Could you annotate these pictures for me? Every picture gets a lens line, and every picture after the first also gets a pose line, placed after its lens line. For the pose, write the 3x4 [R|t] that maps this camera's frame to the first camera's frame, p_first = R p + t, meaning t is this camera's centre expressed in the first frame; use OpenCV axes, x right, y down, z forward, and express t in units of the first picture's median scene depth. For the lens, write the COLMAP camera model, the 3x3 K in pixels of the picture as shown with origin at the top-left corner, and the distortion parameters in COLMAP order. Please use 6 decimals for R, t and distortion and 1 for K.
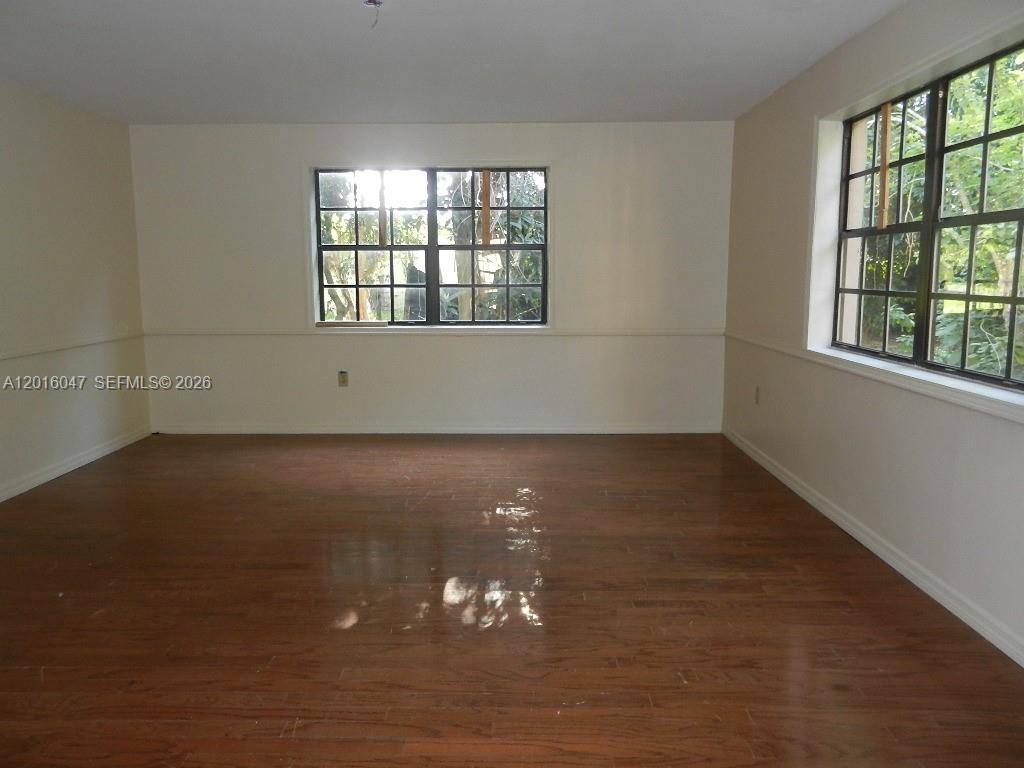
lens RADIAL K [[758.6, 0, 503.0], [0, 758.6, 377.6], [0, 0, 1]] dist [0.009795, 0.004133]
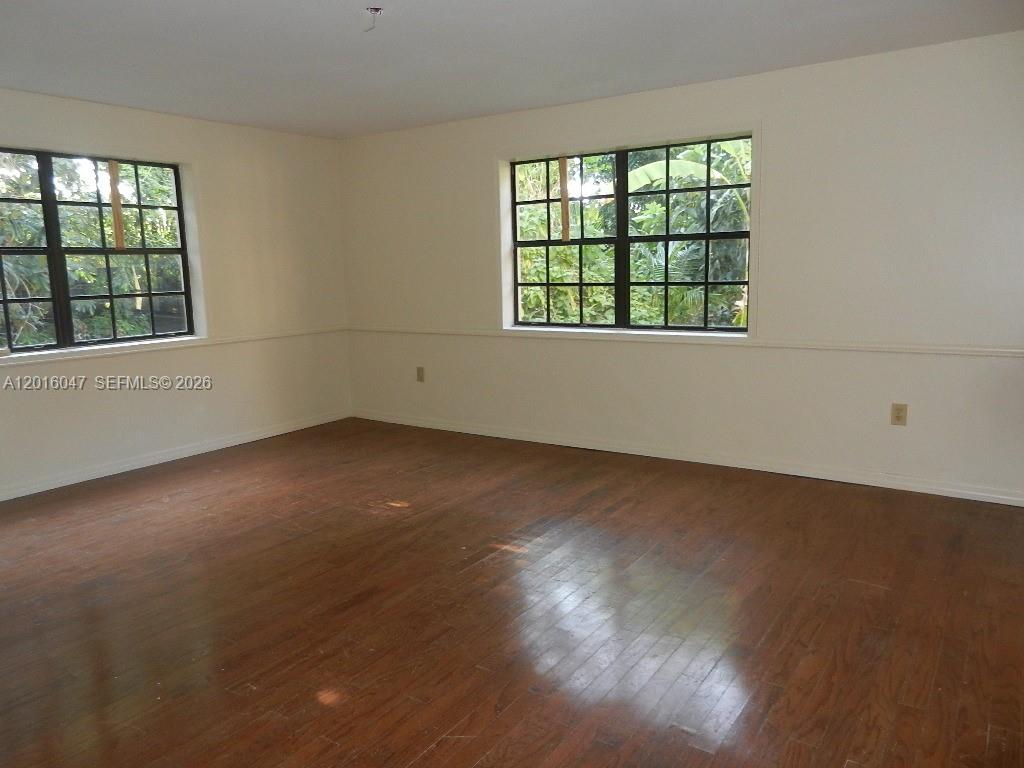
lens RADIAL K [[741.4, 0, 512.8], [0, 741.4, 382.0], [0, 0, 1]] dist [-0.049047, -0.001316]
pose [[0.546712, -0.131290, 0.826963, -0.709895], [0.136243, 0.988417, 0.066851, -0.030657], [-0.826162, 0.076120, 0.558267, 0.279141]]
